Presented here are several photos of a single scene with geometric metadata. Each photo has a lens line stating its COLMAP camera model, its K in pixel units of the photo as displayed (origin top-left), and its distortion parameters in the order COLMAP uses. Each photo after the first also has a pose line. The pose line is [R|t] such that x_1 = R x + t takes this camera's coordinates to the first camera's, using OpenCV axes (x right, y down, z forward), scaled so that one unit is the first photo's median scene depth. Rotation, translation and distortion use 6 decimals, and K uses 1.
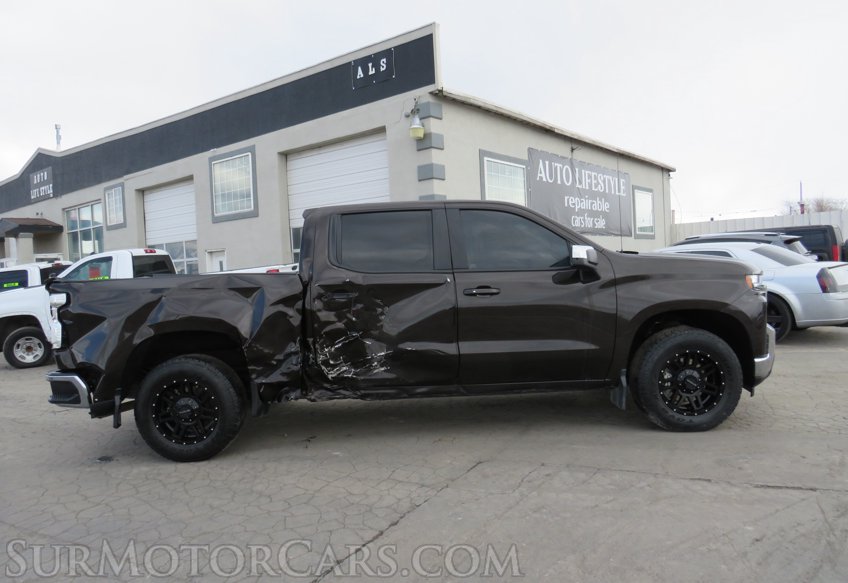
lens RADIAL K [[614.6, 0, 427.8], [0, 614.6, 294.1], [0, 0, 1]] dist [-0.033580, 0.009565]
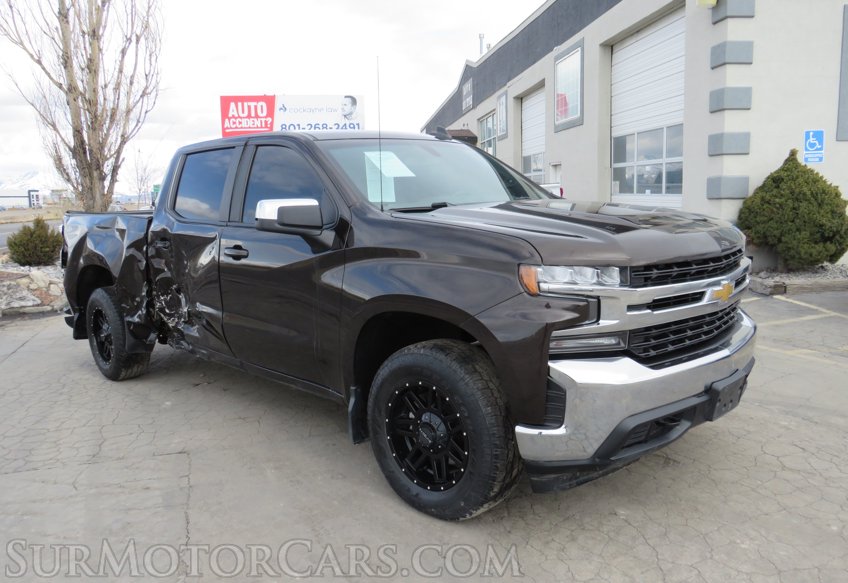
lens RADIAL K [[688.0, 0, 429.7], [0, 688.0, 291.1], [0, 0, 1]] dist [-0.018398, -0.009085]
pose [[0.701366, 0.128991, -0.701033, 0.289230], [-0.036907, 0.988742, 0.145006, -0.030123], [0.711845, -0.075829, 0.698231, 0.176940]]
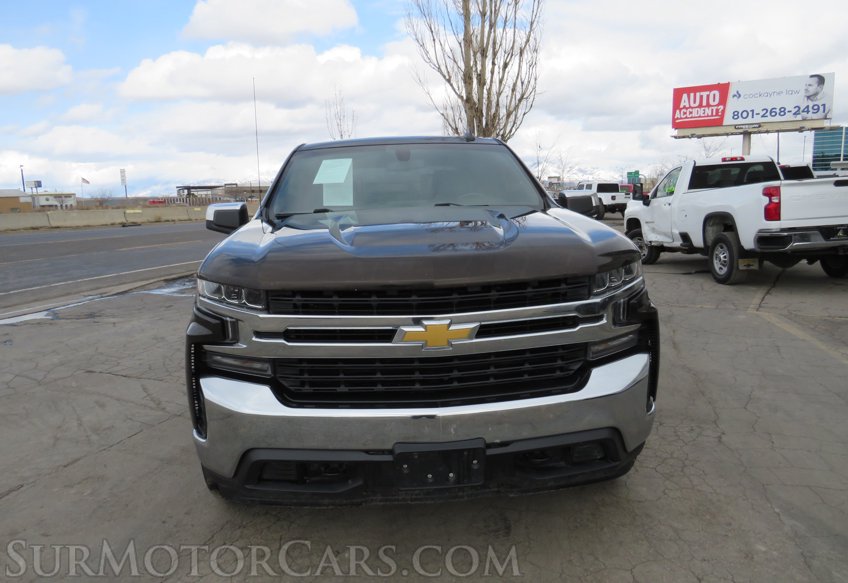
lens RADIAL K [[614.6, 0, 417.5], [0, 614.6, 290.1], [0, 0, 1]] dist [-0.033580, 0.009565]
pose [[0.044857, 0.202822, -0.978188, 0.348278], [-0.015492, 0.979197, 0.202321, -0.043265], [0.998873, 0.006079, 0.047066, 0.383645]]
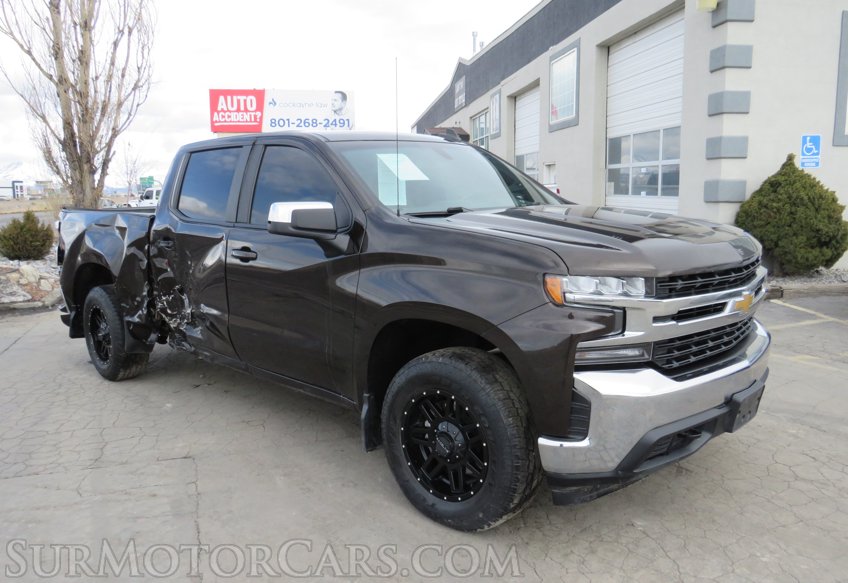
lens RADIAL K [[688.0, 0, 429.3], [0, 688.0, 289.8], [0, 0, 1]] dist [-0.018398, -0.009085]
pose [[0.713175, 0.139276, -0.687011, 0.279142], [-0.050912, 0.987766, 0.147396, -0.032539], [0.699135, -0.070142, 0.711541, 0.172390]]
